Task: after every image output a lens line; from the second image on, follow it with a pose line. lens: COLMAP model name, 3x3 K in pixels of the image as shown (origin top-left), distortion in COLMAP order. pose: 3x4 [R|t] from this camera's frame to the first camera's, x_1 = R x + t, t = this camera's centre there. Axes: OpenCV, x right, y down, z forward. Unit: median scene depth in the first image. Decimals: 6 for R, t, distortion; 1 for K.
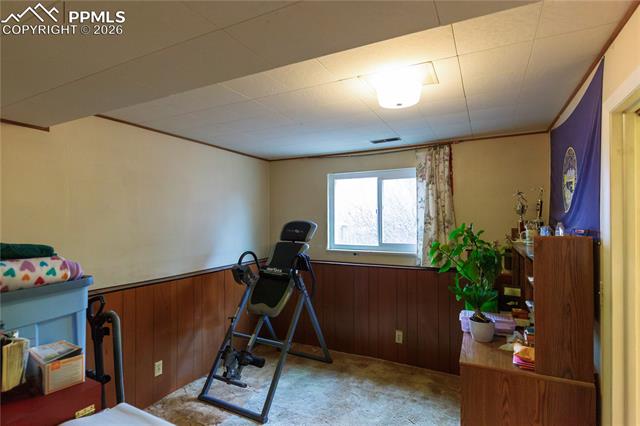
lens RADIAL K [[318.5, 0, 318.7], [0, 318.5, 218.1], [0, 0, 1]] dist [0.026337, 0.000050]
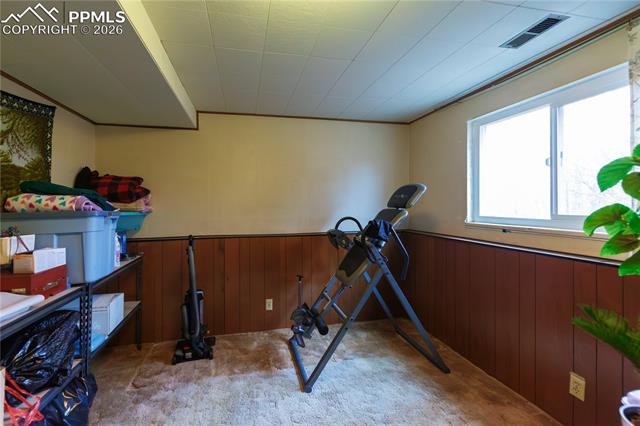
lens RADIAL K [[263.1, 0, 298.8], [0, 263.1, 202.4], [0, 0, 1]] dist [0.002300, -0.000504]
pose [[0.628636, -0.009480, -0.777642, 0.314200], [0.010261, 0.999940, -0.003895, 0.059844], [0.777632, -0.005531, 0.628695, 0.368930]]
